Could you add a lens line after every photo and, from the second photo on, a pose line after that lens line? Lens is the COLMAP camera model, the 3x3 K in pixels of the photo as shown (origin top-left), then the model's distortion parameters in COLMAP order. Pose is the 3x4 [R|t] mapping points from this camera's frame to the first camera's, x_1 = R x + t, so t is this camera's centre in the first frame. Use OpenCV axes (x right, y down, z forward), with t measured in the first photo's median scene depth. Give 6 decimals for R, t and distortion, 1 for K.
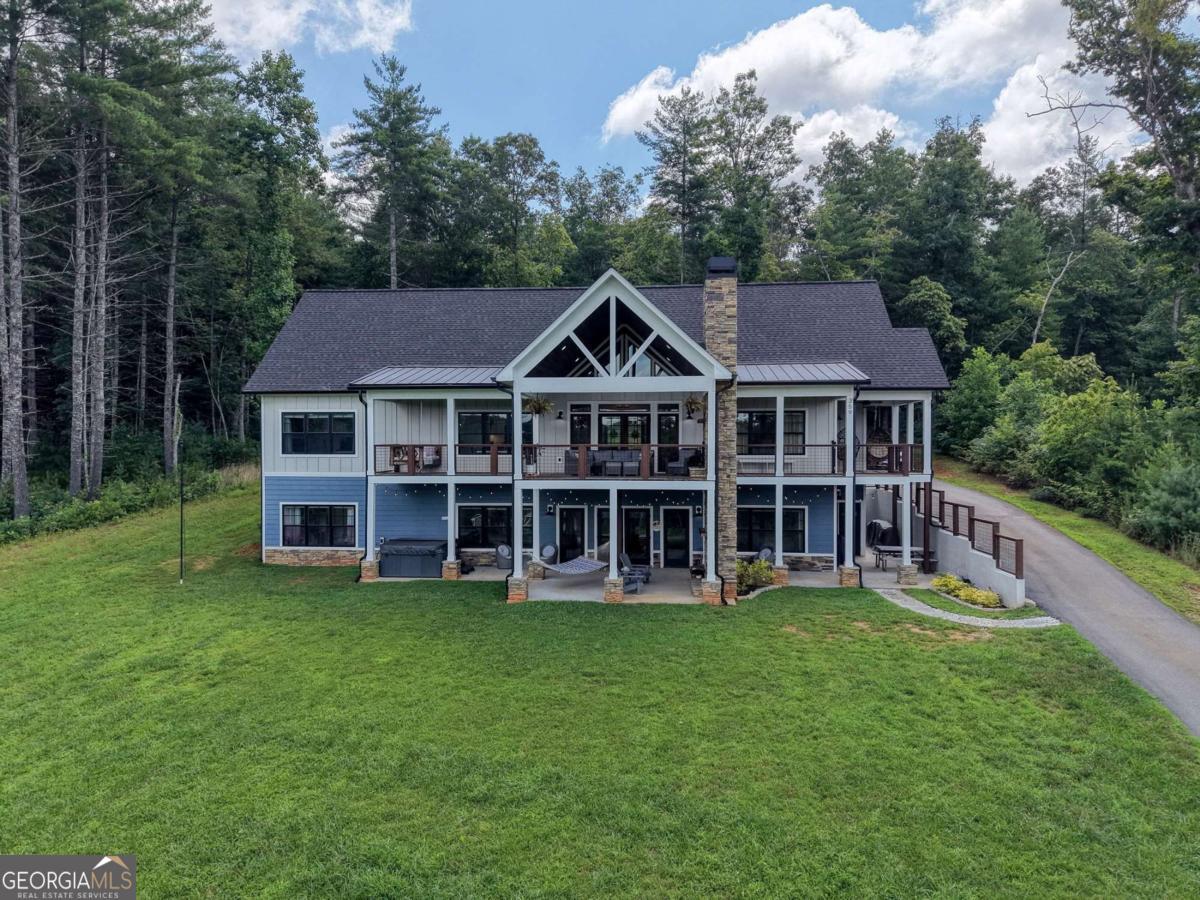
lens RADIAL K [[807.7, 0, 600.0], [0, 807.7, 450.0], [0, 0, 1]] dist [0.047990, -0.033857]
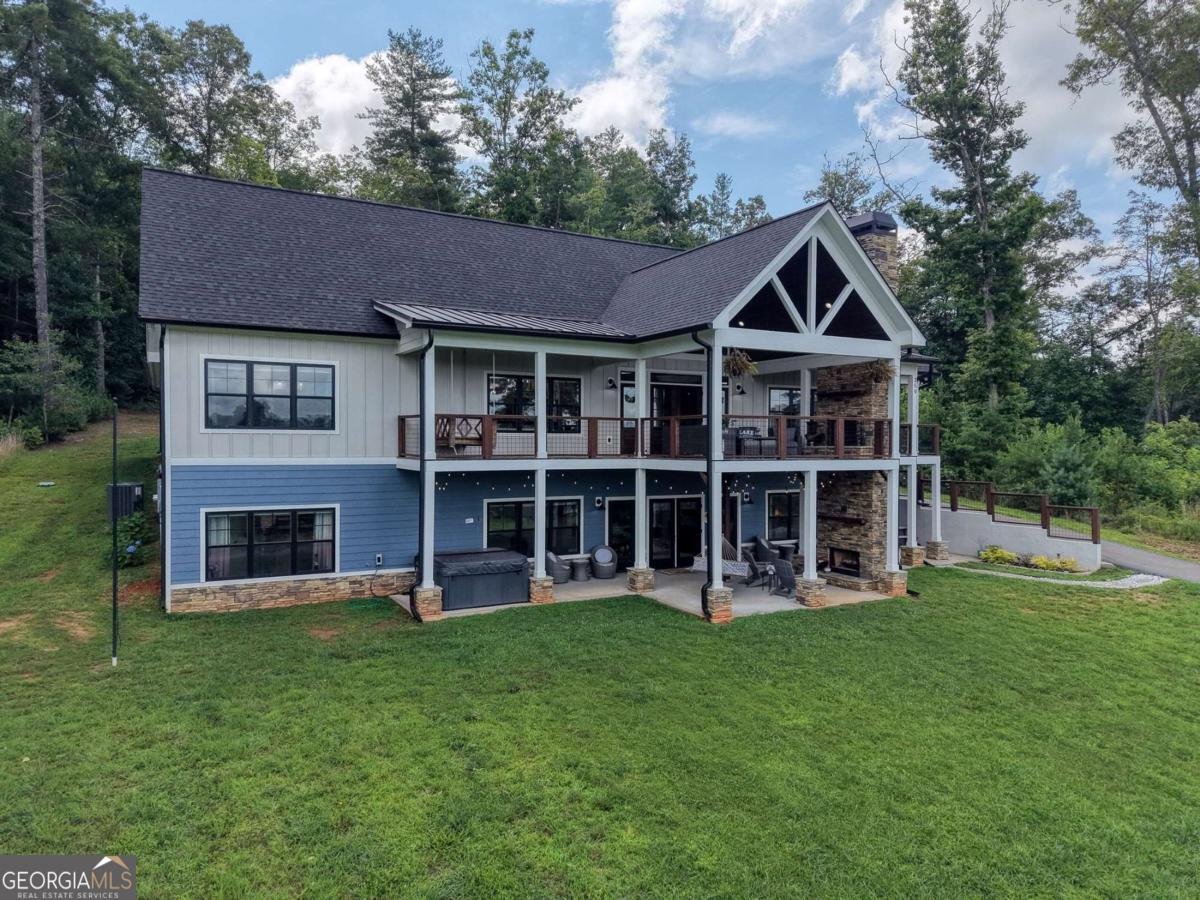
lens RADIAL K [[807.7, 0, 600.0], [0, 807.7, 450.0], [0, 0, 1]] dist [0.047990, -0.033857]
pose [[0.827567, -0.001760, 0.561364, -0.510939], [0.001039, 0.999998, 0.001604, 0.021086], [-0.561366, -0.000744, 0.827567, 0.351543]]
